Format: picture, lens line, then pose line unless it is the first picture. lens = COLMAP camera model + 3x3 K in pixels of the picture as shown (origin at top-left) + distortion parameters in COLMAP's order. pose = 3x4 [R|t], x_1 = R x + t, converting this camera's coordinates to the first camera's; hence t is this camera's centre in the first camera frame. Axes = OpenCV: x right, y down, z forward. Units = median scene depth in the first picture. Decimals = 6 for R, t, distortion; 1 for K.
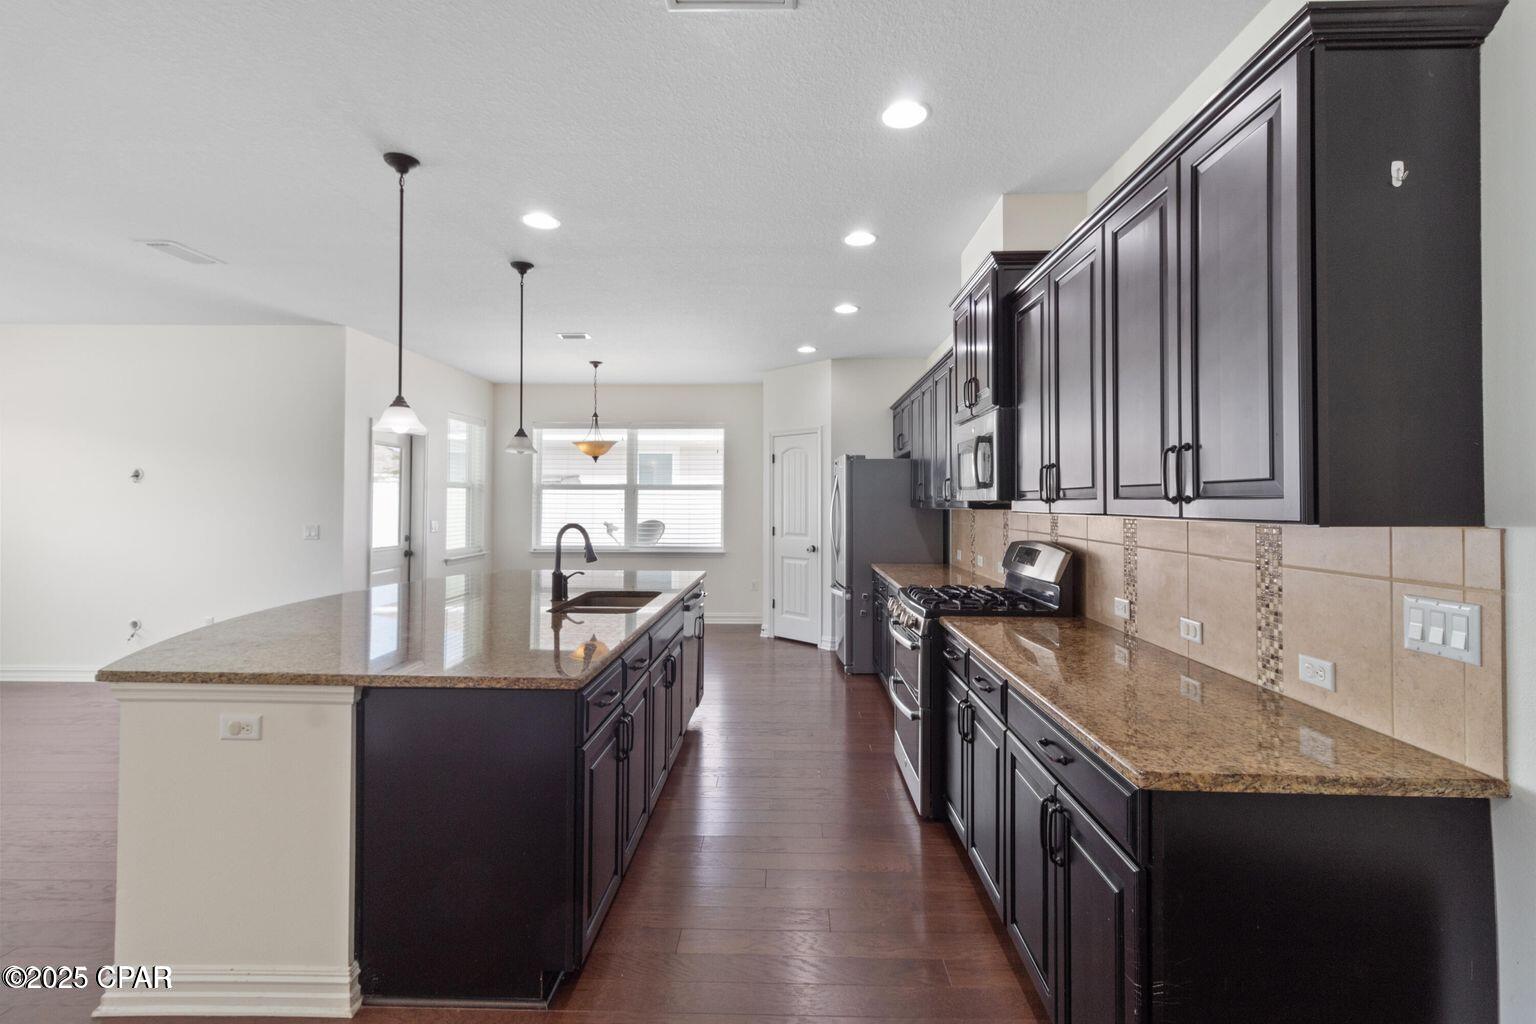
lens RADIAL K [[706.7, 0, 773.3], [0, 706.7, 494.7], [0, 0, 1]] dist [0.004291, 0.000165]
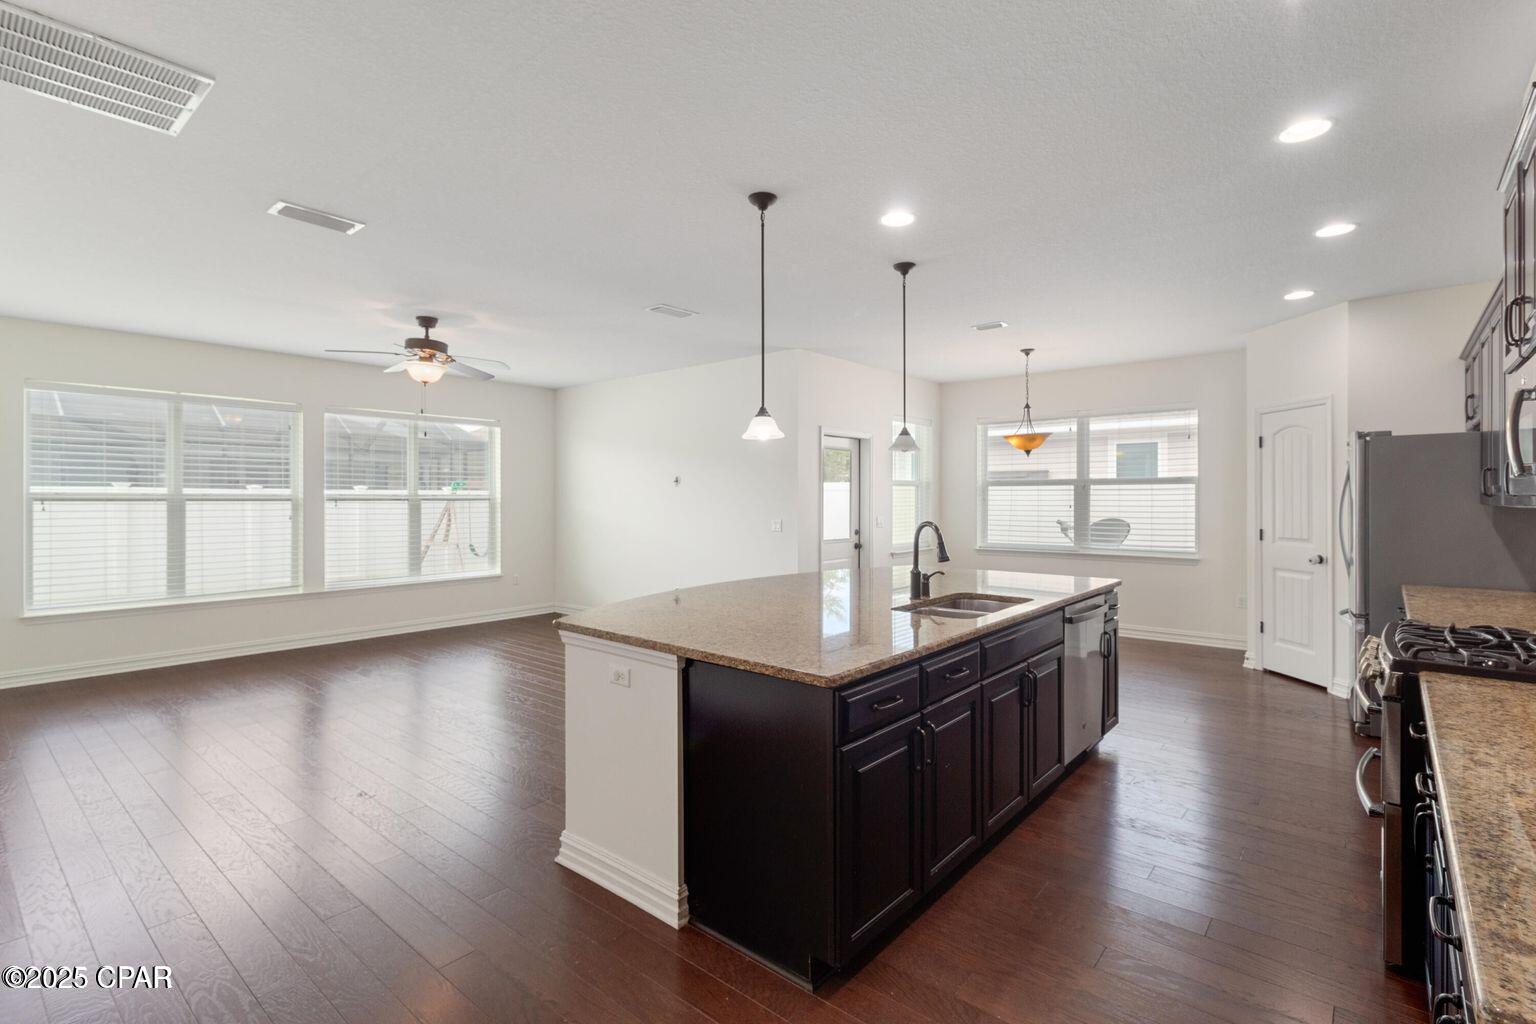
lens RADIAL K [[716.2, 0, 779.1], [0, 716.2, 502.8], [0, 0, 1]] dist [0.010649, 0.000115]
pose [[0.782019, -0.001360, -0.623253, 0.160892], [0.011857, 0.999849, 0.012696, -0.000395], [0.623141, -0.017318, 0.781918, 0.087649]]
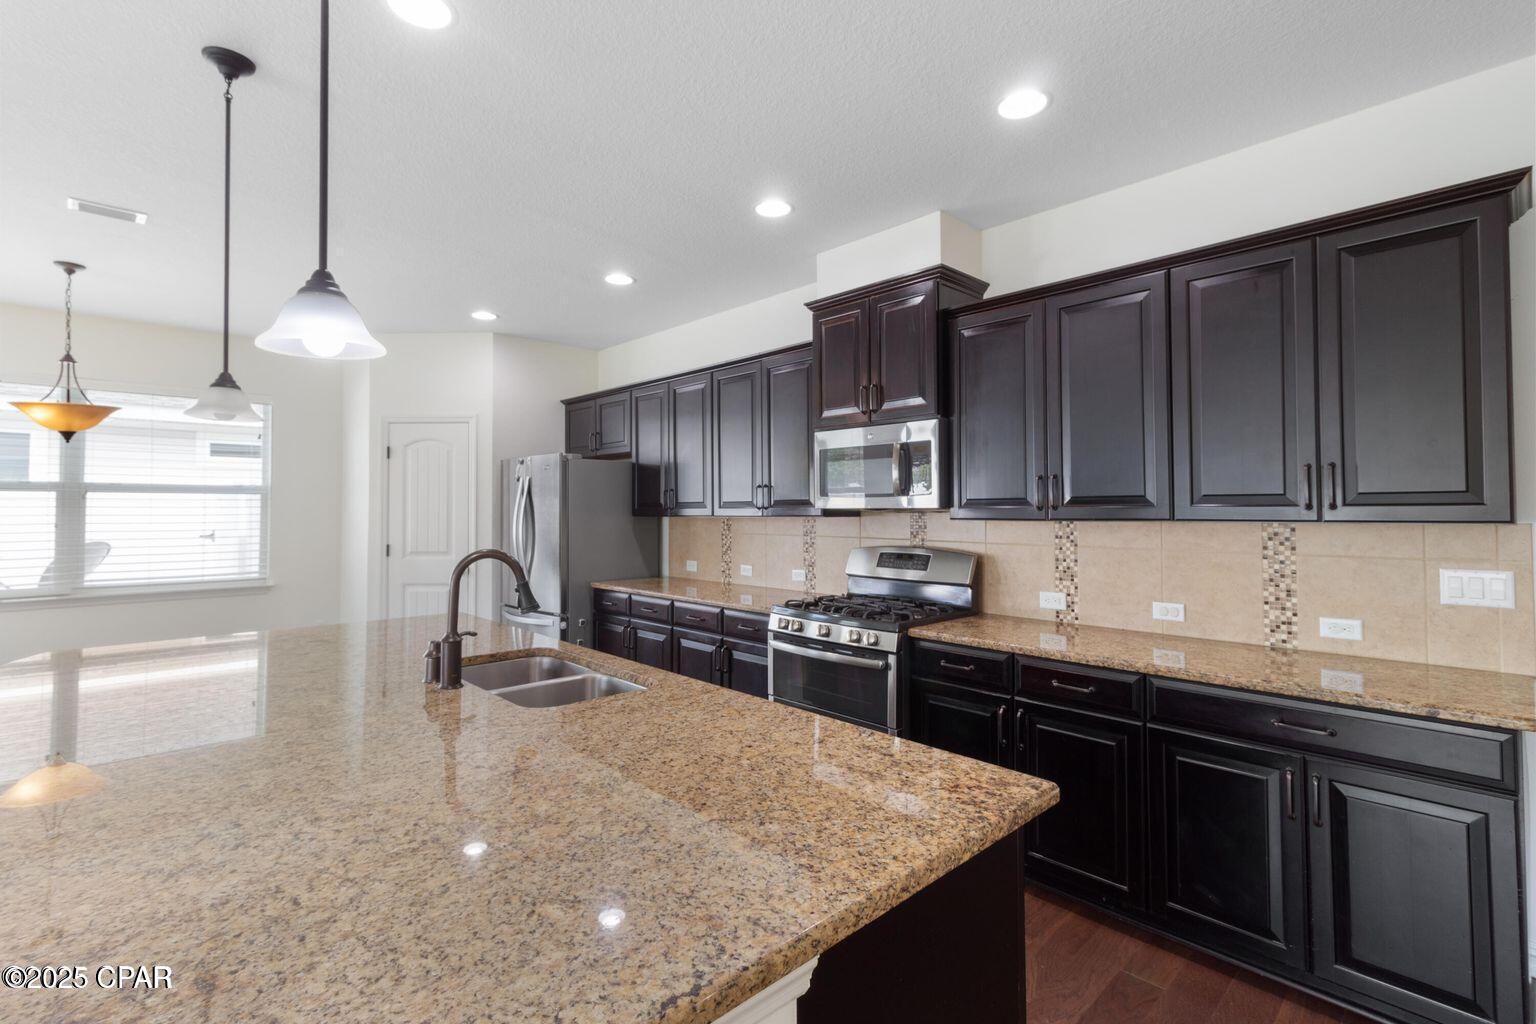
lens RADIAL K [[706.7, 0, 773.3], [0, 706.7, 494.7], [0, 0, 1]] dist [0.004291, 0.000165]
pose [[0.701649, 0.011760, 0.712426, -0.495790], [-0.003506, 0.999909, -0.013053, 0.002969], [-0.712514, 0.006661, 0.701626, 0.391325]]
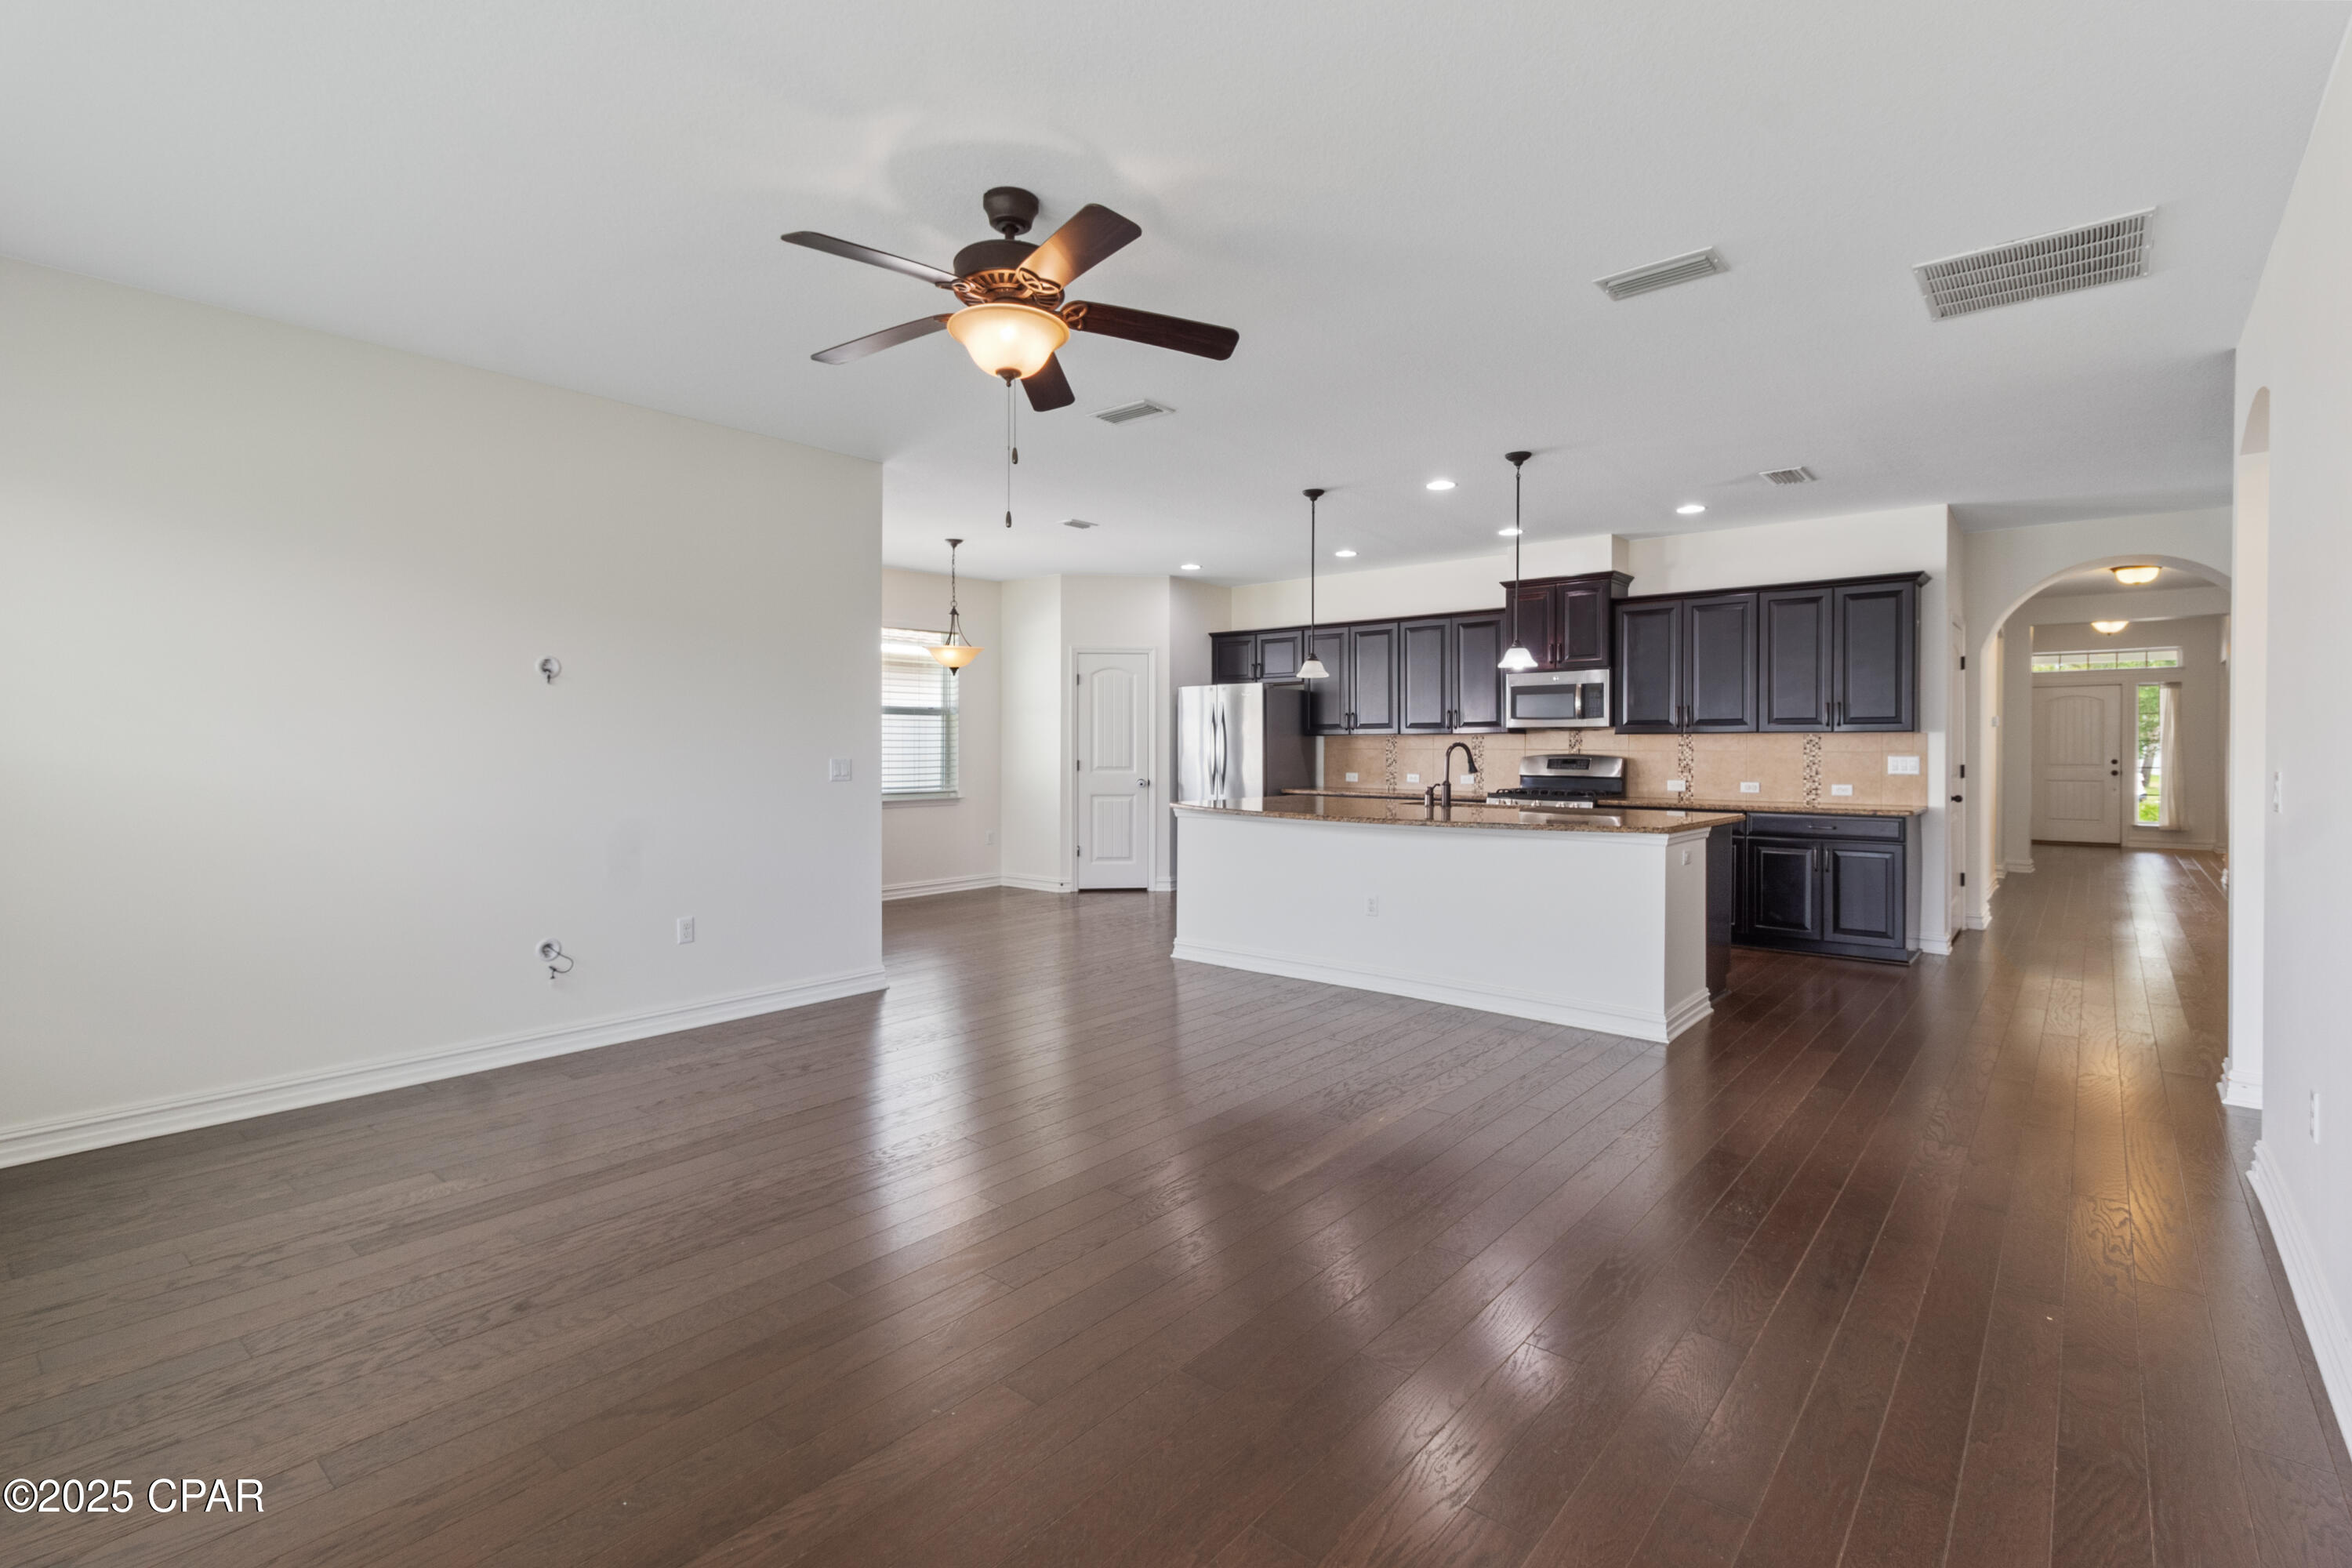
lens RADIAL K [[1082.1, 0, 1184.2], [0, 1082.1, 757.5], [0, 0, 1]] dist [0.004291, 0.000165]
pose [[0.624442, -0.012930, 0.780964, -1.883900], [-0.006063, 0.999753, 0.021400, 0.027493], [-0.781047, -0.018098, 0.624210, 0.190728]]
